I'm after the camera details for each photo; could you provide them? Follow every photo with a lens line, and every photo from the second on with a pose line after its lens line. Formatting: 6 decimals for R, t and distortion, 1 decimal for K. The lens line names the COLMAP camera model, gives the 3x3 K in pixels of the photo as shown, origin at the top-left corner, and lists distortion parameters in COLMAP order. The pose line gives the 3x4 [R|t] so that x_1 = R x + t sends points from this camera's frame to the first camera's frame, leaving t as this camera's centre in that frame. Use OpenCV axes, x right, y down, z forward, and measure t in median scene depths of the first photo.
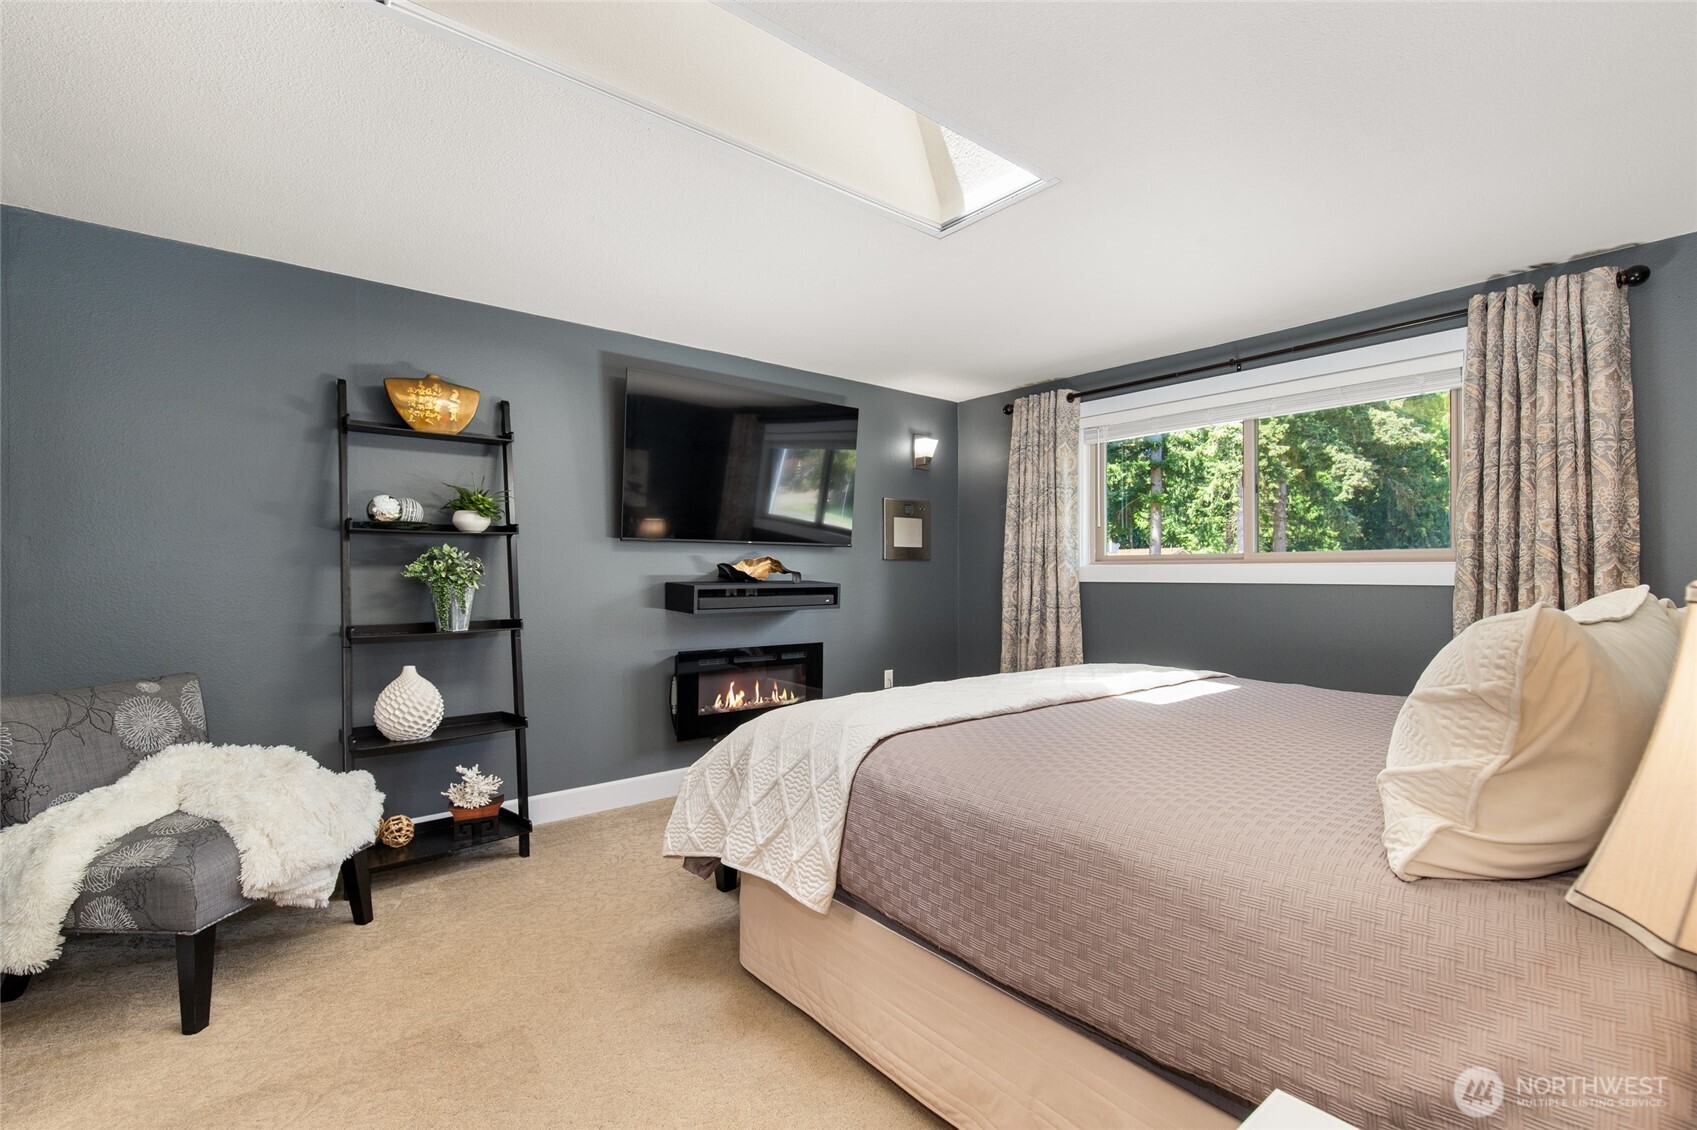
lens RADIAL K [[753.0, 0, 857.0], [0, 753.0, 589.8], [0, 0, 1]] dist [0.000422, -0.000254]
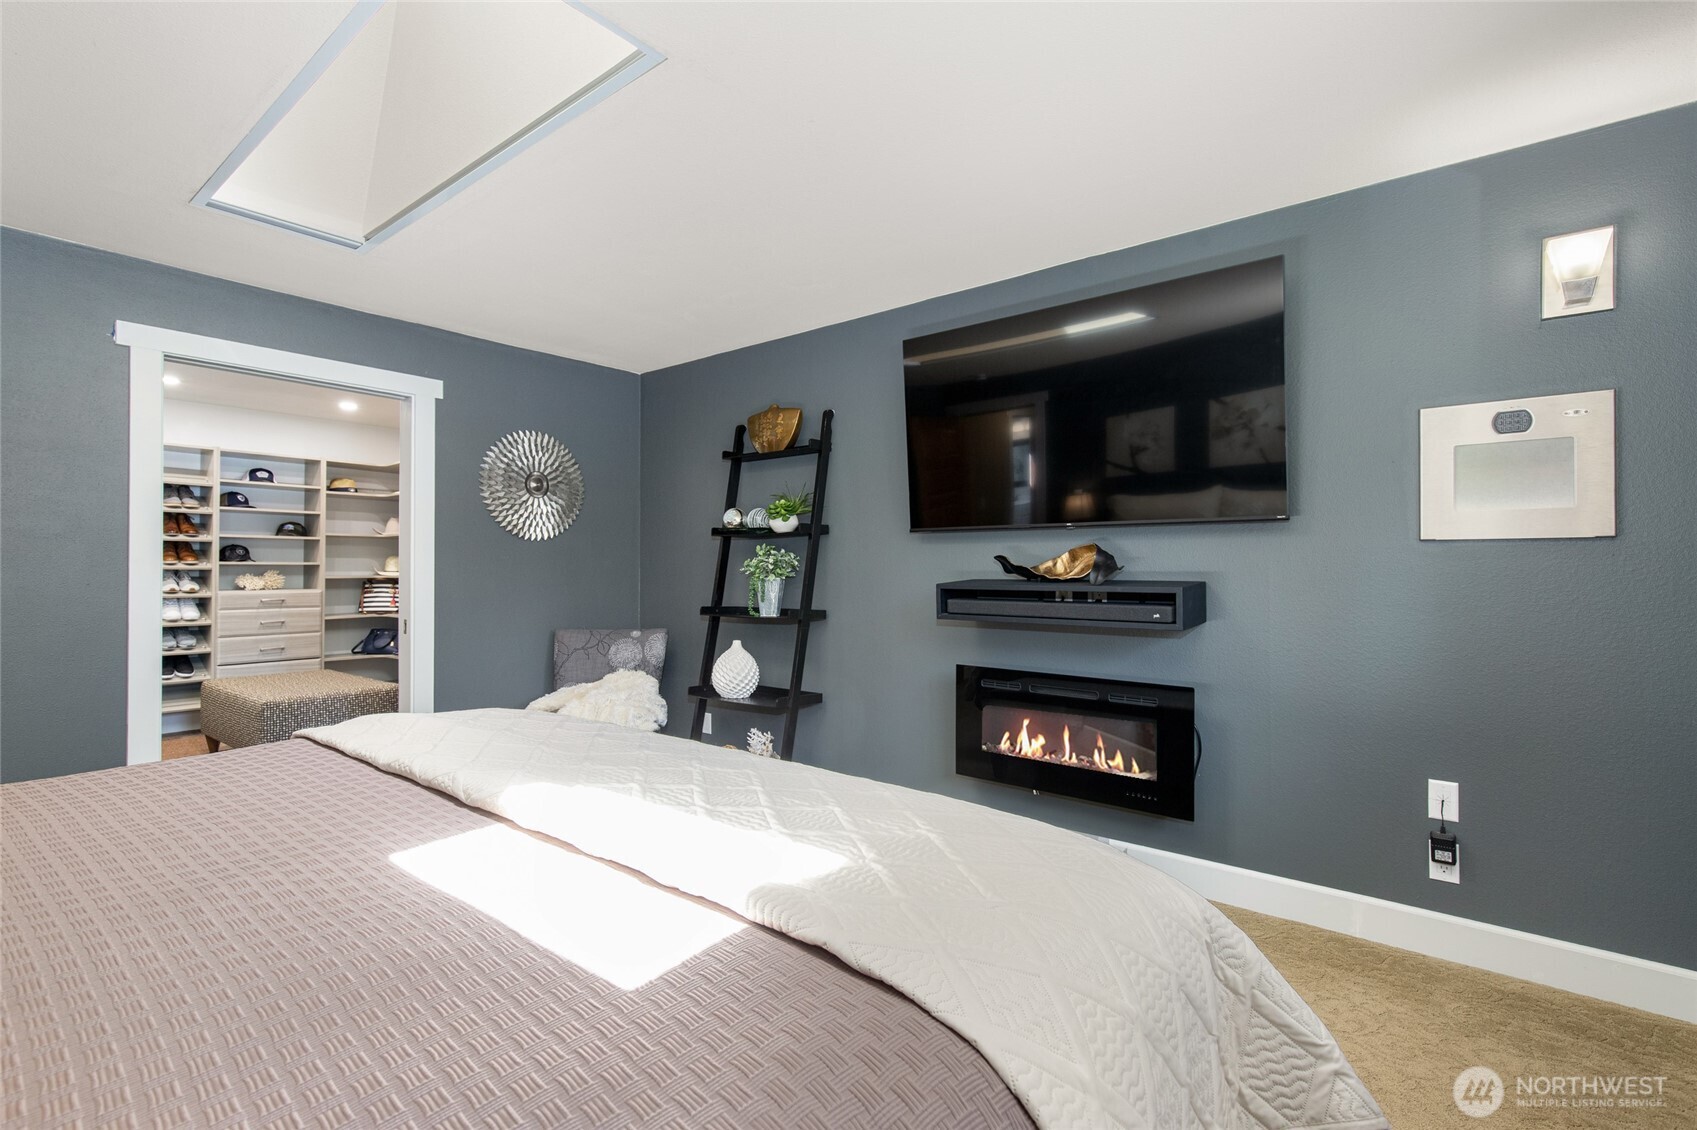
lens RADIAL K [[785.0, 0, 848.5], [0, 785.0, 565.0], [0, 0, 1]] dist [0.013142, -0.000271]
pose [[0.189227, -0.007938, -0.981901, 0.551810], [-0.030197, 0.999447, -0.013899, -0.009934], [0.981469, 0.032281, 0.188882, 0.696947]]
